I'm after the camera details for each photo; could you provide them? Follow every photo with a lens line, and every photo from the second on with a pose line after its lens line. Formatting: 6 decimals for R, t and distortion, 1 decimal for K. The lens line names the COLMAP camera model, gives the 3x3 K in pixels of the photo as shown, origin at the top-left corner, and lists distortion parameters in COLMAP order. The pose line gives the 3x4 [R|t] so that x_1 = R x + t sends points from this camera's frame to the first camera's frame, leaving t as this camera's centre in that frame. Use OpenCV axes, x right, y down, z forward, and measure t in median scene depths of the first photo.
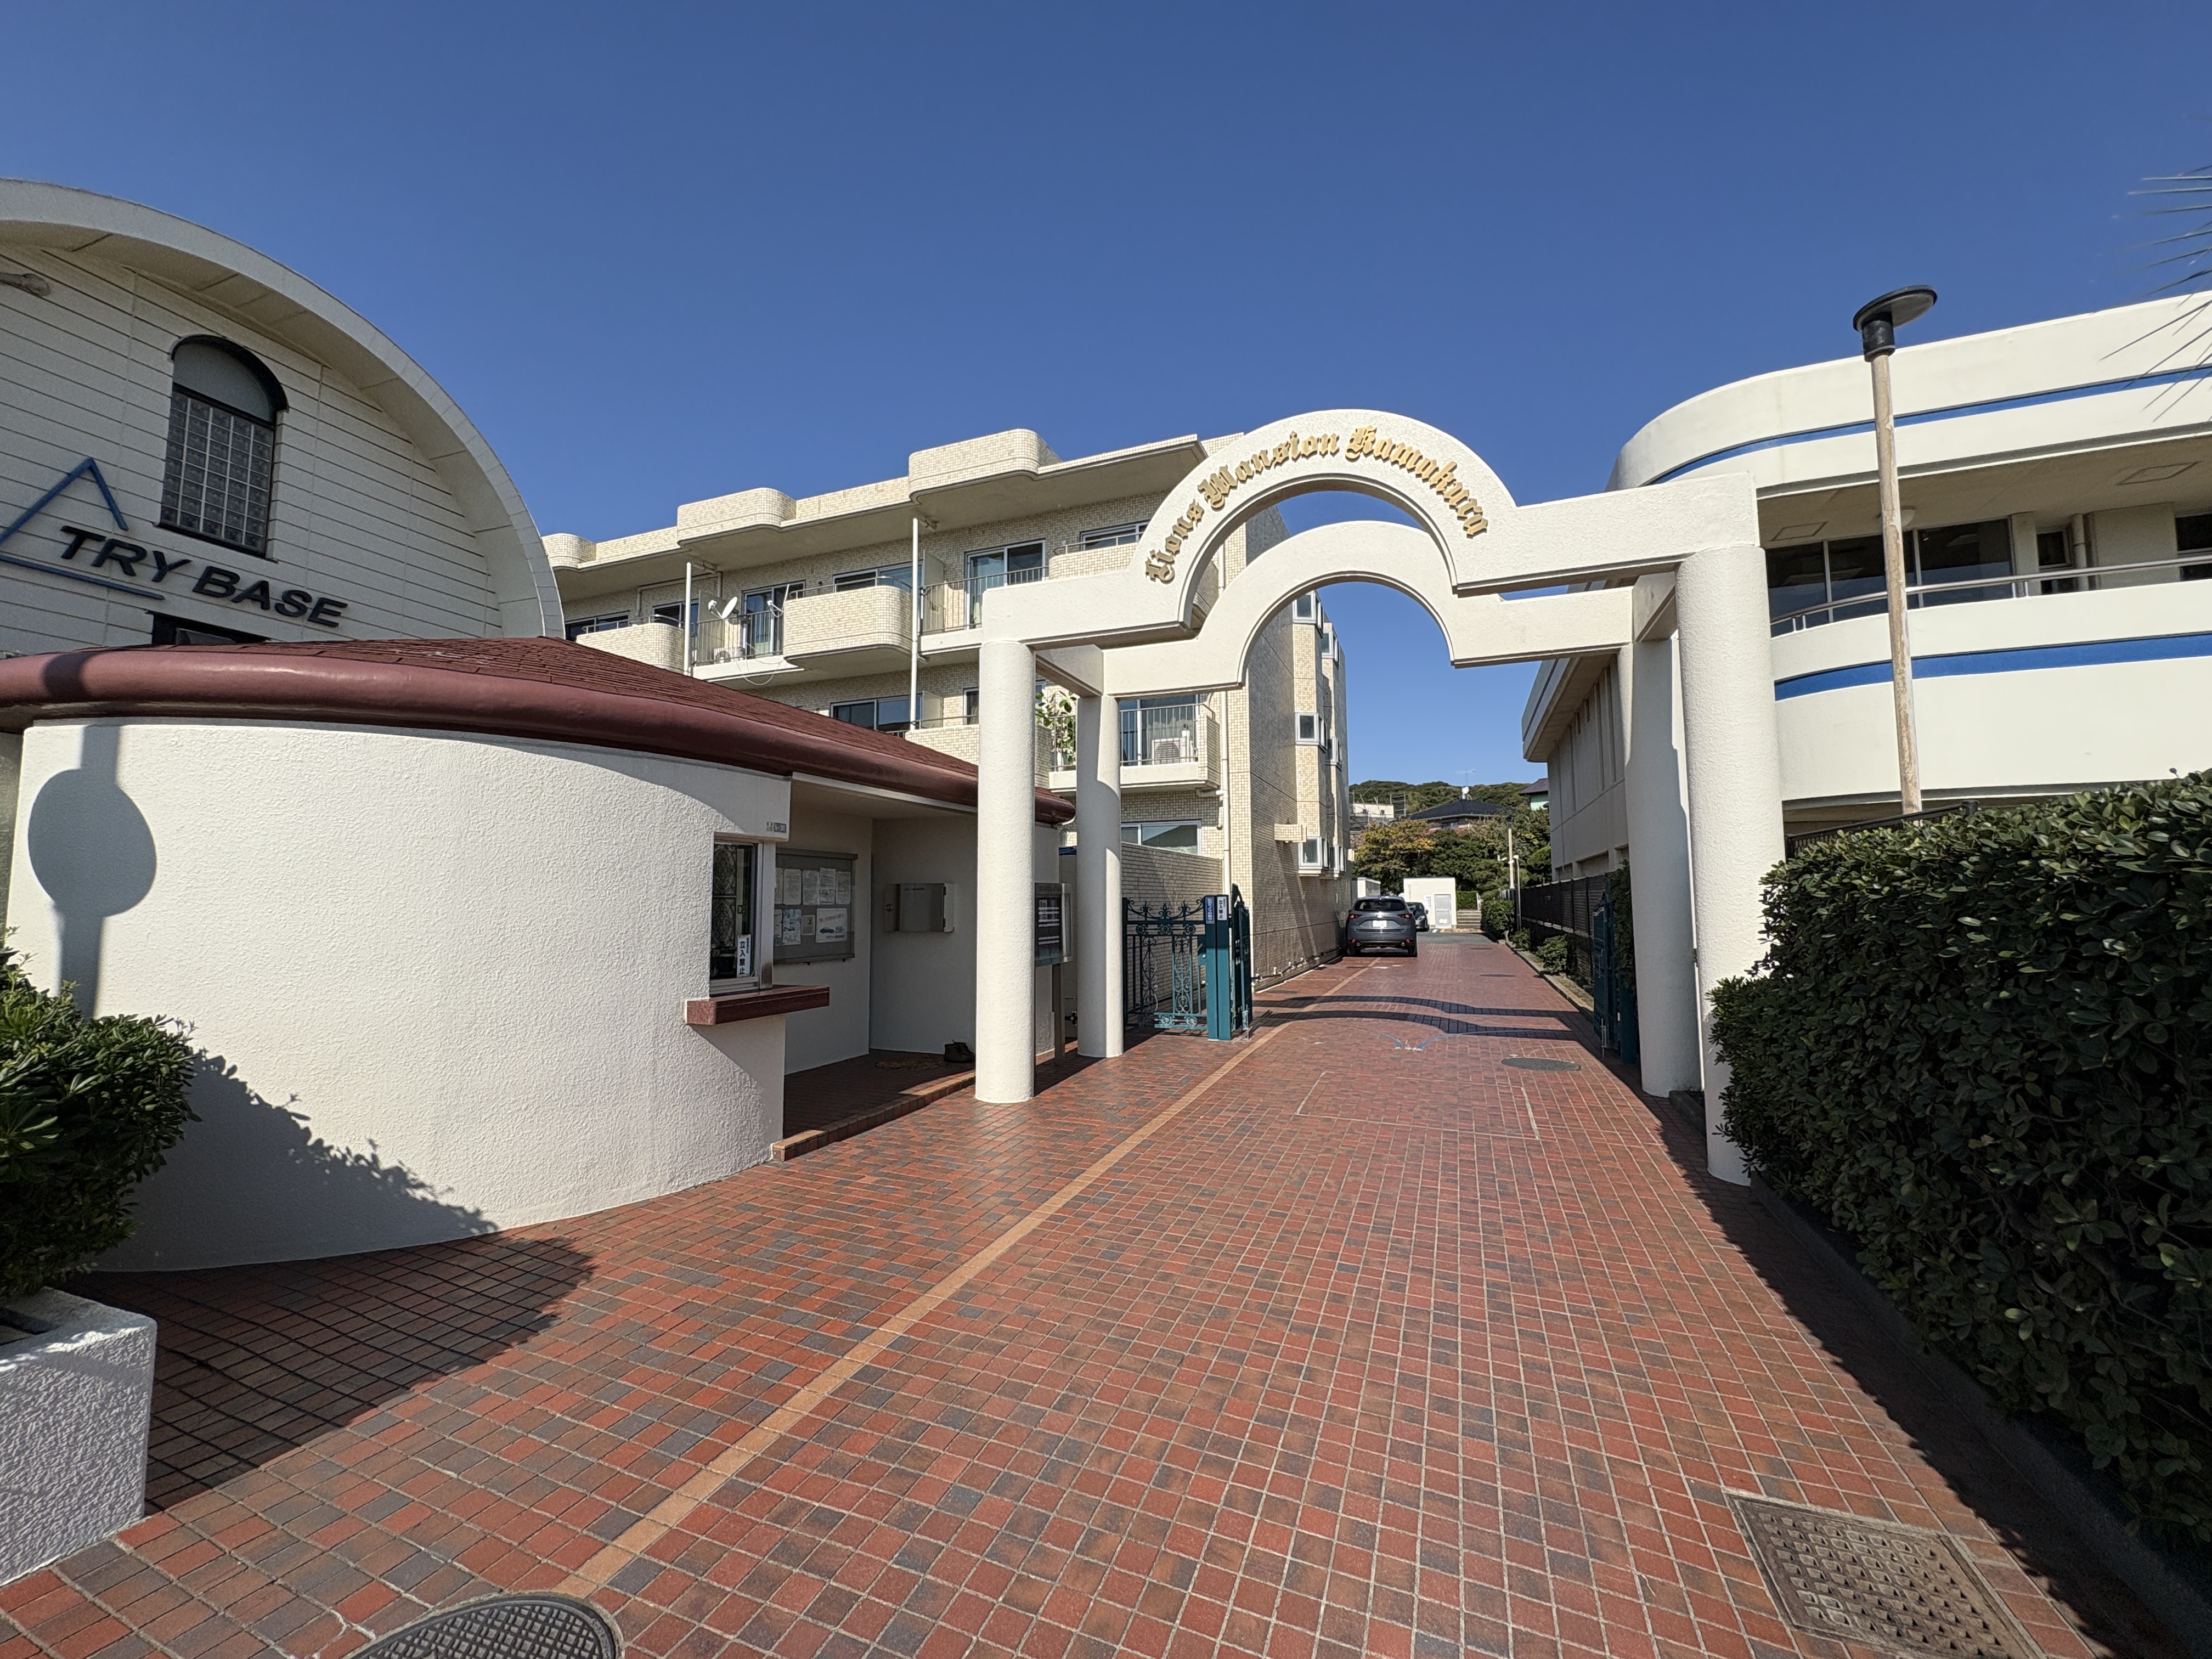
lens RADIAL K [[878.6, 0, 1106.0], [0, 878.6, 829.5], [0, 0, 1]] dist [0.000422, -0.000106]
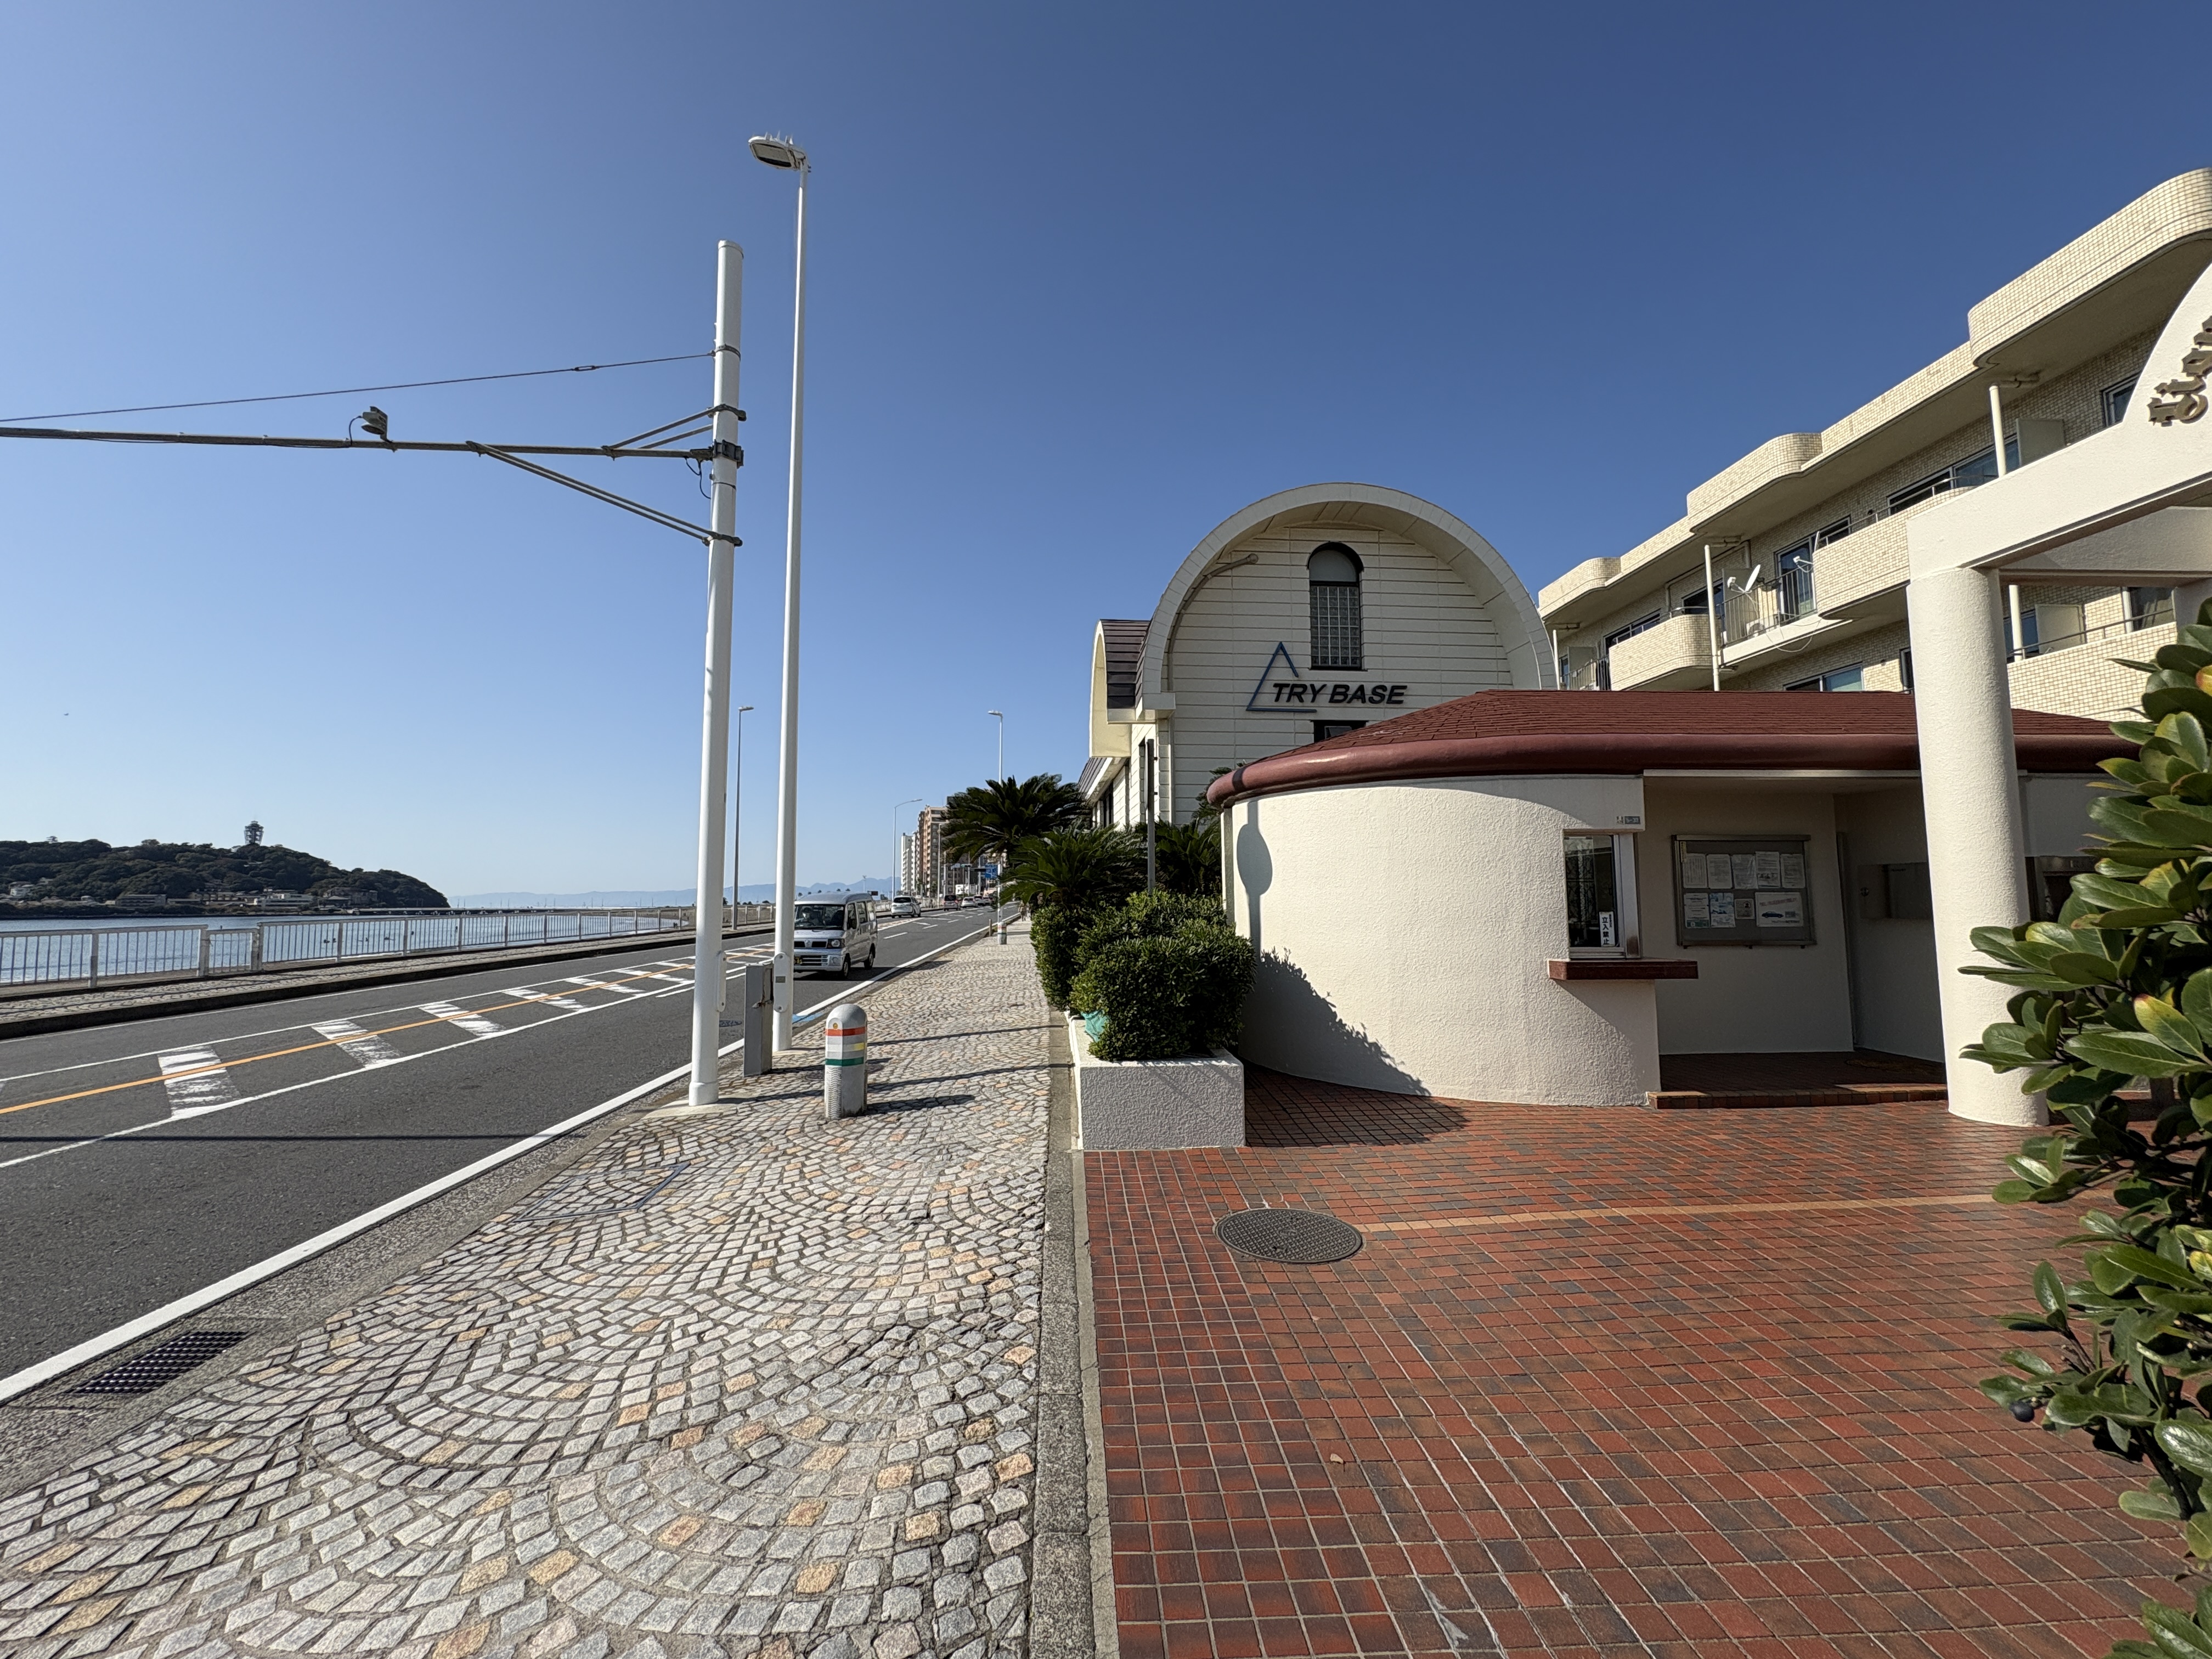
lens RADIAL K [[878.6, 0, 1106.0], [0, 878.6, 829.5], [0, 0, 1]] dist [0.000422, -0.000106]
pose [[0.414535, -0.073860, -0.907031, 0.257313], [0.079292, 0.995842, -0.044853, 0.004878], [0.906572, -0.053327, 0.418668, -0.074453]]
